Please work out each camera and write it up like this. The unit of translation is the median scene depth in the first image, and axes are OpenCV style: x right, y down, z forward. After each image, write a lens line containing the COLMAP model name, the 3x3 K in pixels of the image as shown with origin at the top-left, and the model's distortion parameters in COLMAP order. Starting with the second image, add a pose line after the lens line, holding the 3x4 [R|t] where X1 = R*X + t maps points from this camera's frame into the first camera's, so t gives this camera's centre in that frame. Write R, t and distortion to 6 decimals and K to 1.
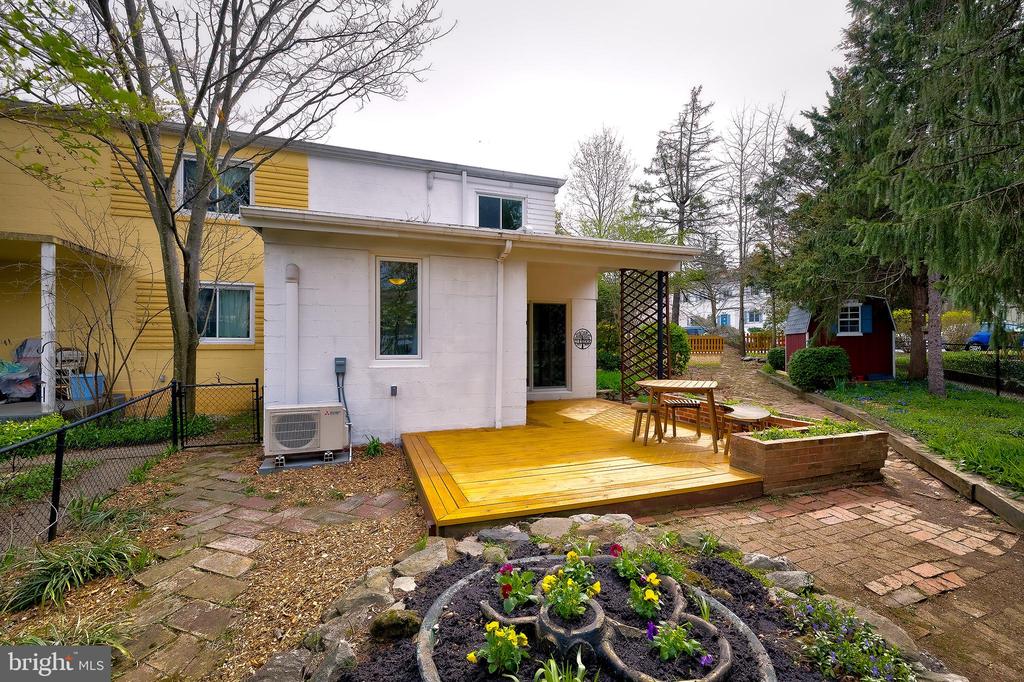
lens RADIAL K [[438.5, 0, 512.0], [0, 438.5, 341.0], [0, 0, 1]] dist [-0.001956, 0.000227]
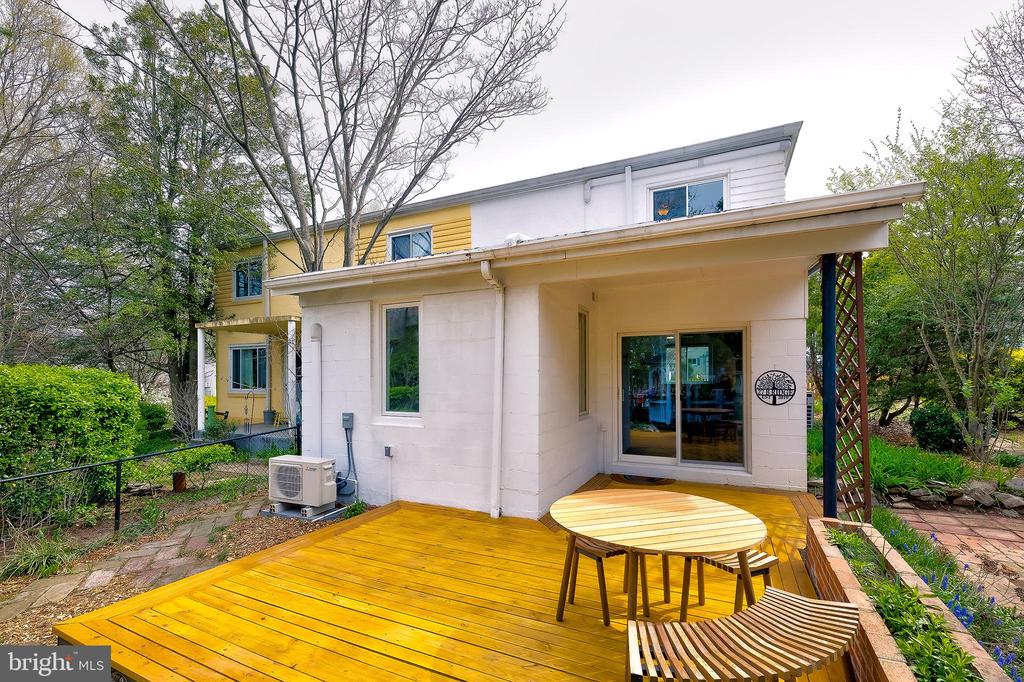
lens RADIAL K [[452.7, 0, 512.1], [0, 452.7, 375.6], [0, 0, 1]] dist [0.001250, 0.000096]
pose [[0.693055, -0.004127, -0.720872, 0.548152], [0.010819, 0.999931, 0.004677, -0.042697], [0.720803, -0.011040, 0.693052, 0.503450]]
